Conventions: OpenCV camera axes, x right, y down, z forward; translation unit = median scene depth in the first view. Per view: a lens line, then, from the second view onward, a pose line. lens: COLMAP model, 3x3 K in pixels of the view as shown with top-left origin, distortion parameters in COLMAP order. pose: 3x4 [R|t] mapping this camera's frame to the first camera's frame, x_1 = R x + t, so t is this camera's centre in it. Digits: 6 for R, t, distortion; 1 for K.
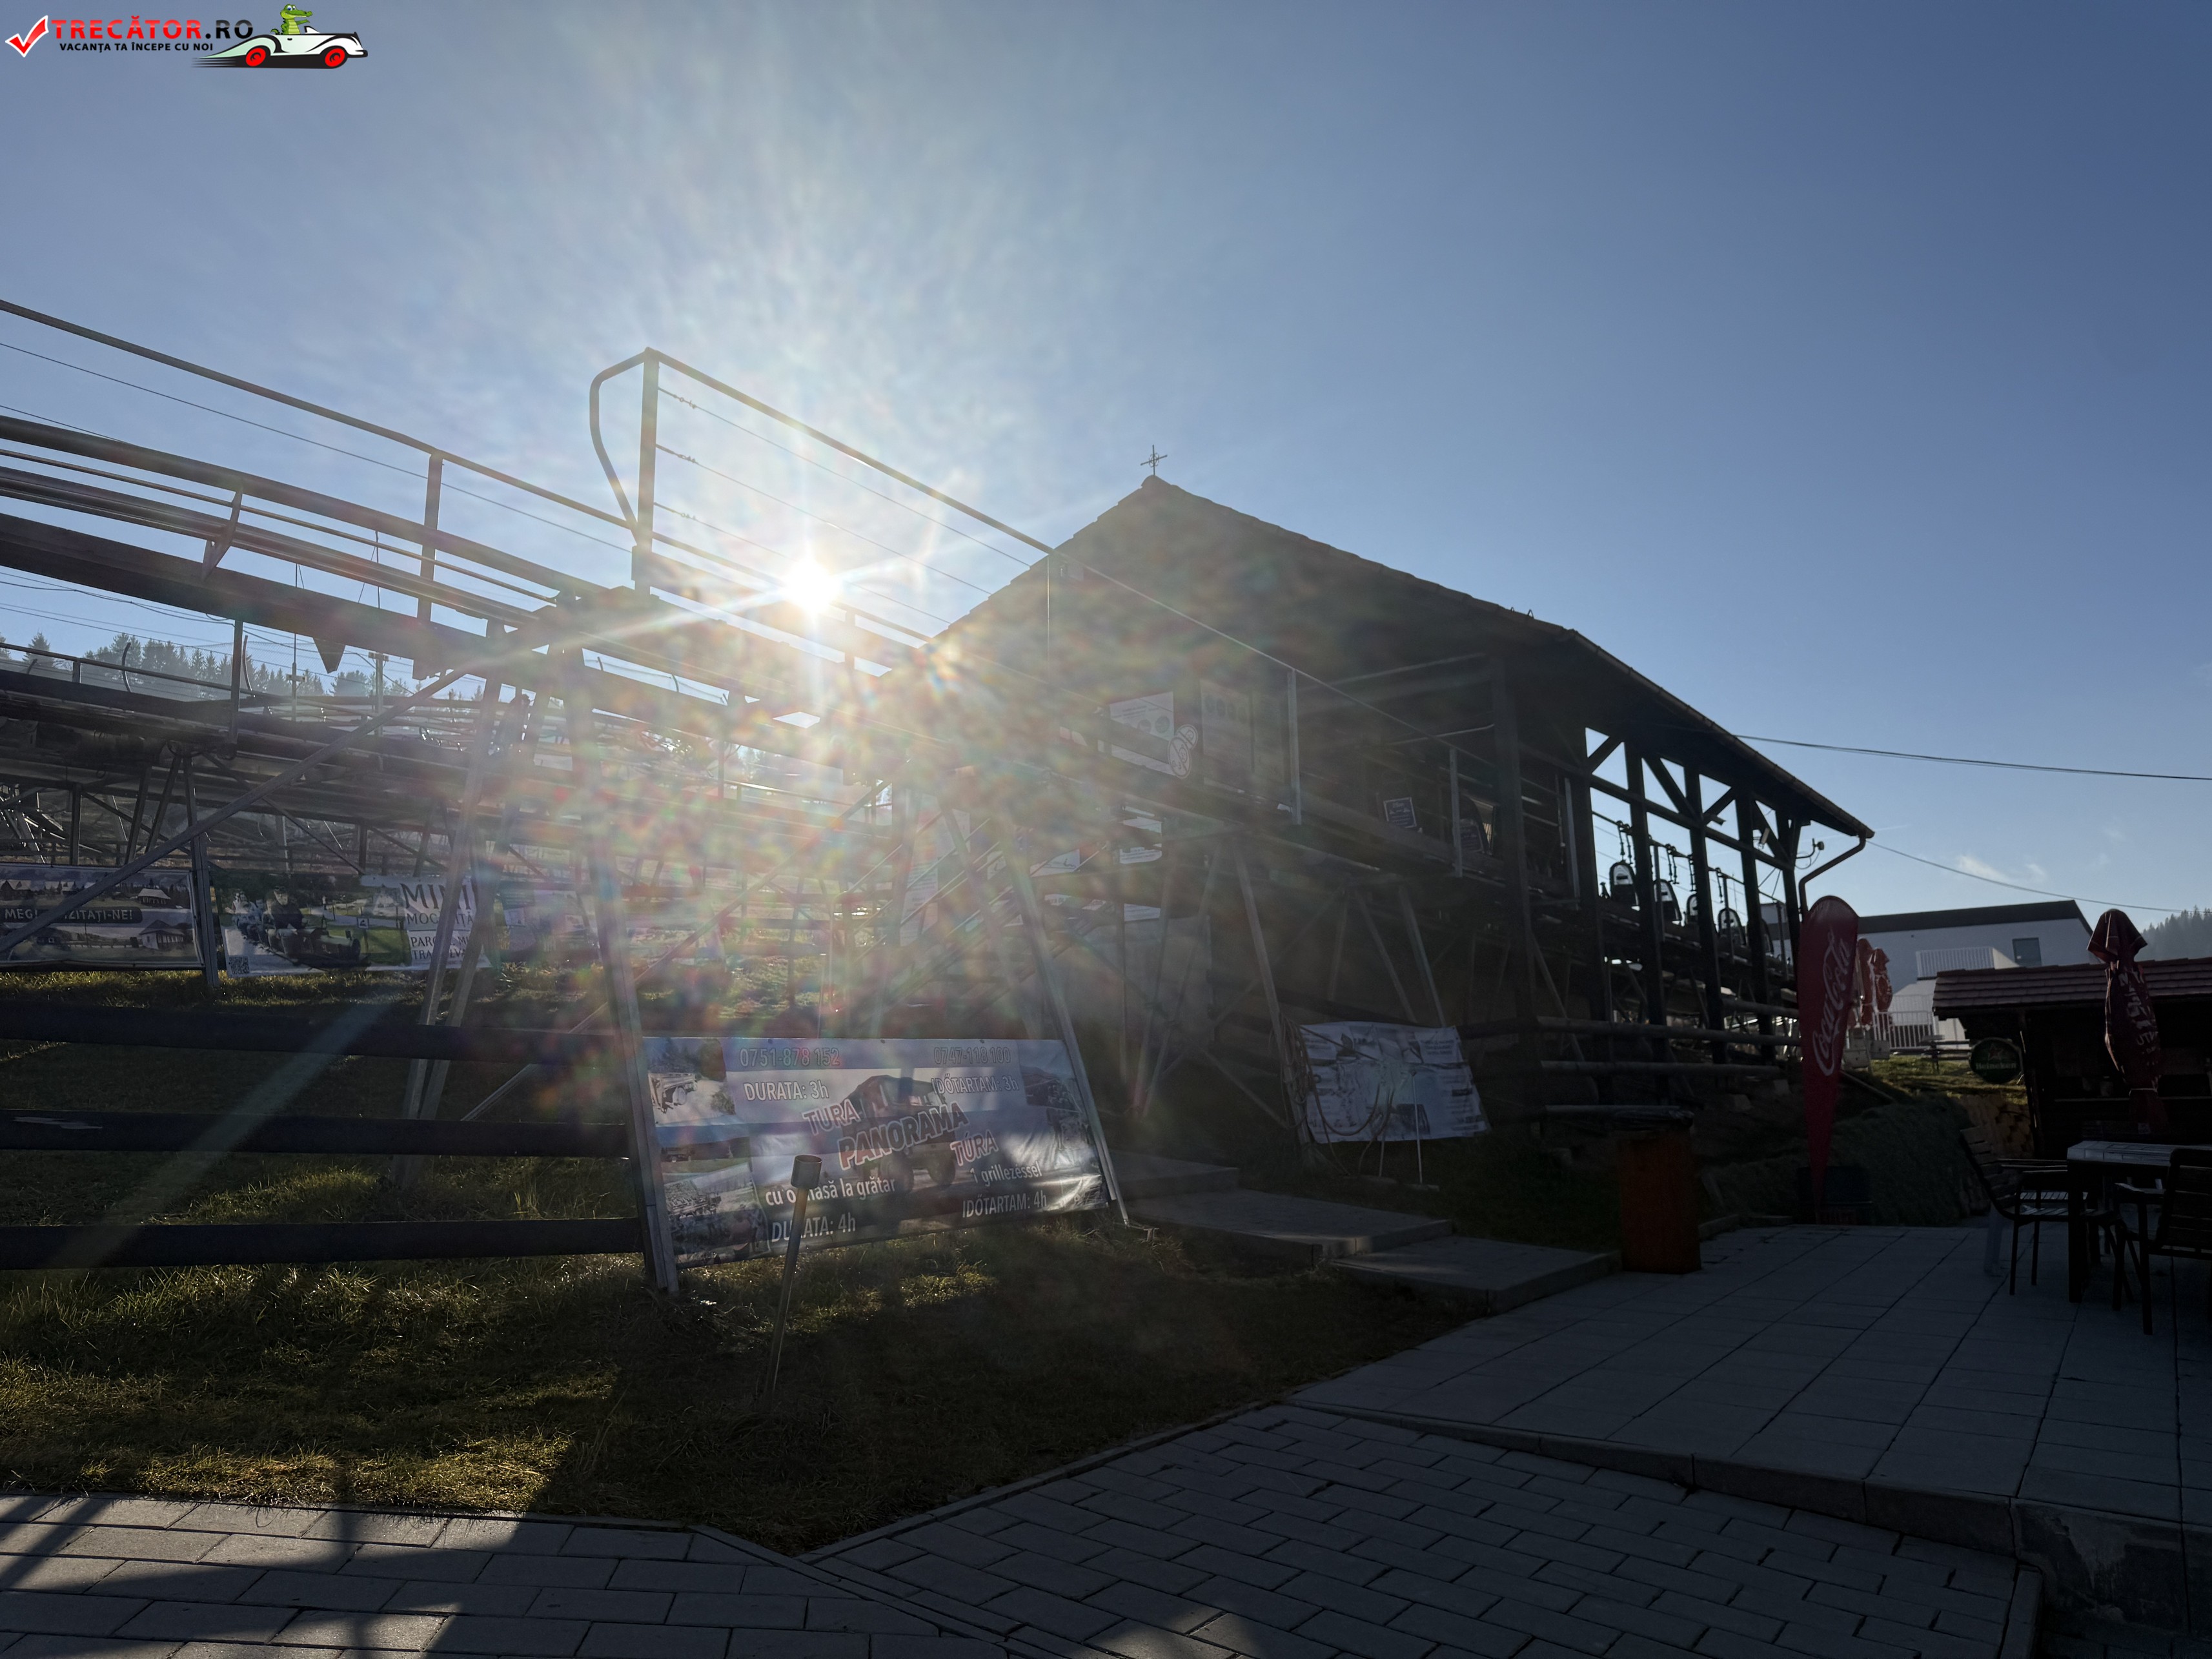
lens RADIAL K [[1562.0, 0, 1099.8], [0, 1562.0, 797.7], [0, 0, 1]] dist [0.008537, -0.003322]
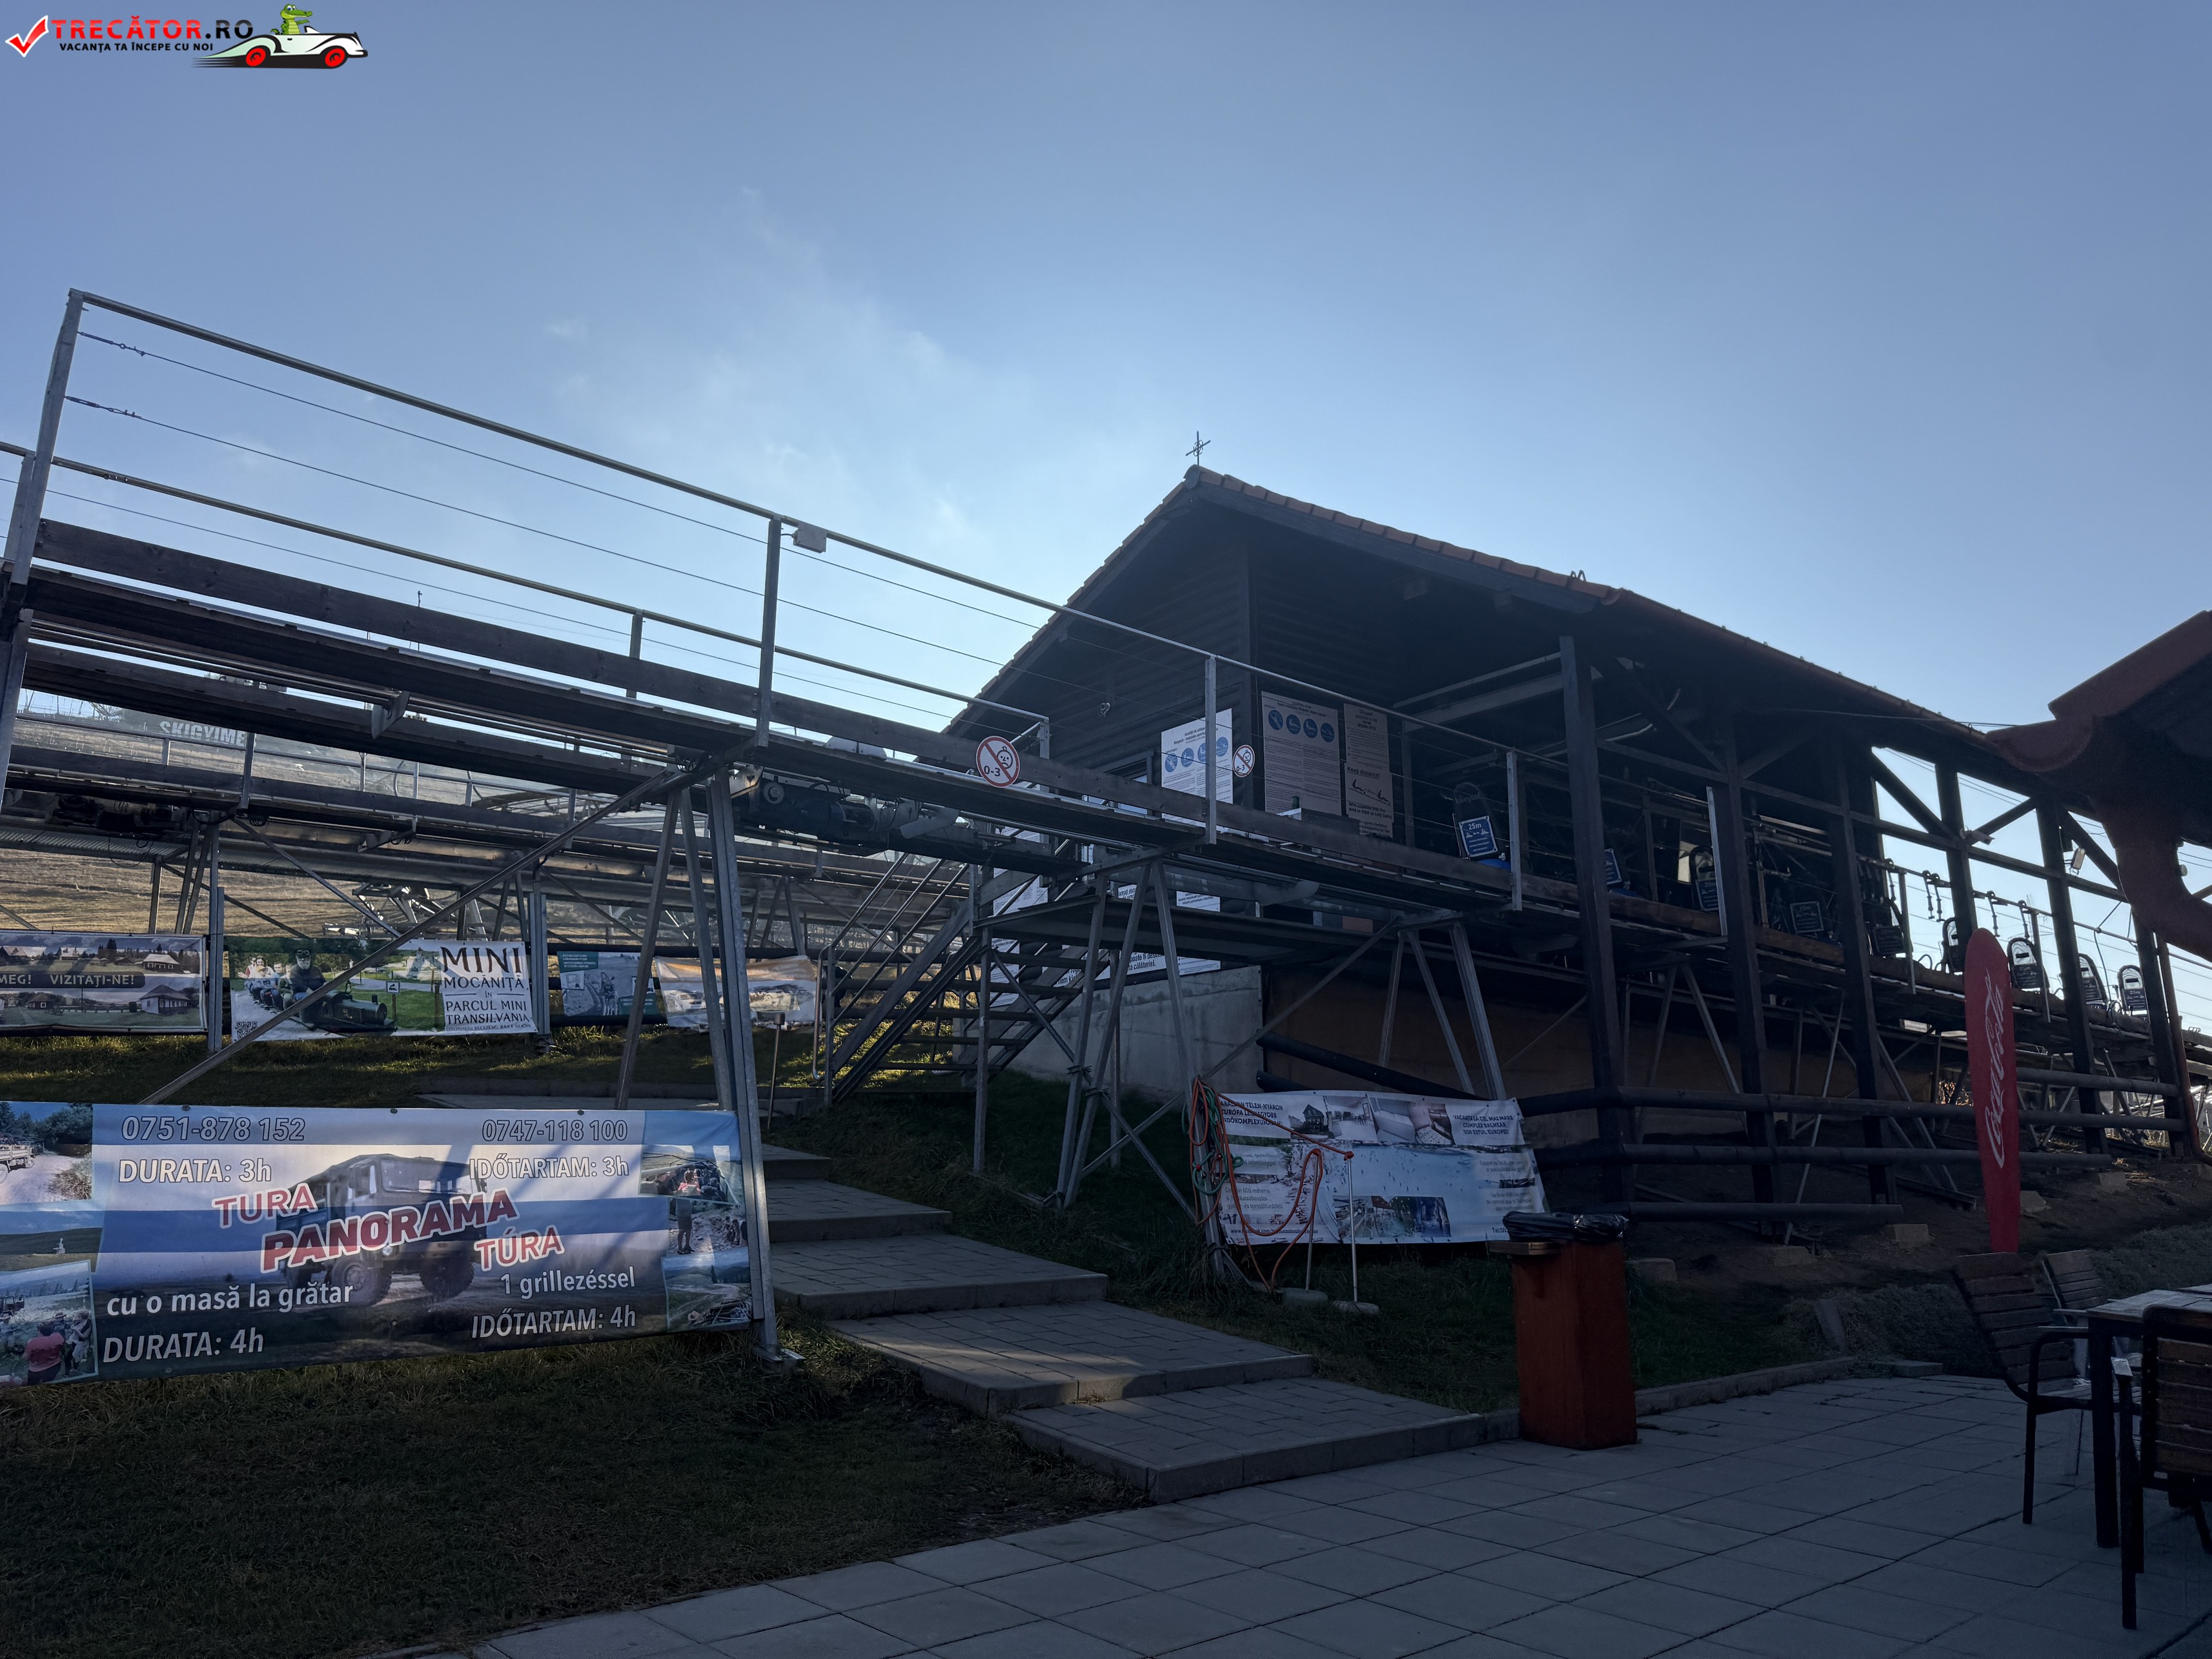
lens RADIAL K [[1543.8, 0, 1102.4], [0, 1543.8, 816.8], [0, 0, 1]] dist [0.090179, -0.125030]
pose [[0.963416, -0.040807, -0.264885, 0.247485], [0.031876, 0.998772, -0.037929, 0.027059], [0.266107, 0.028098, 0.963534, 0.181992]]
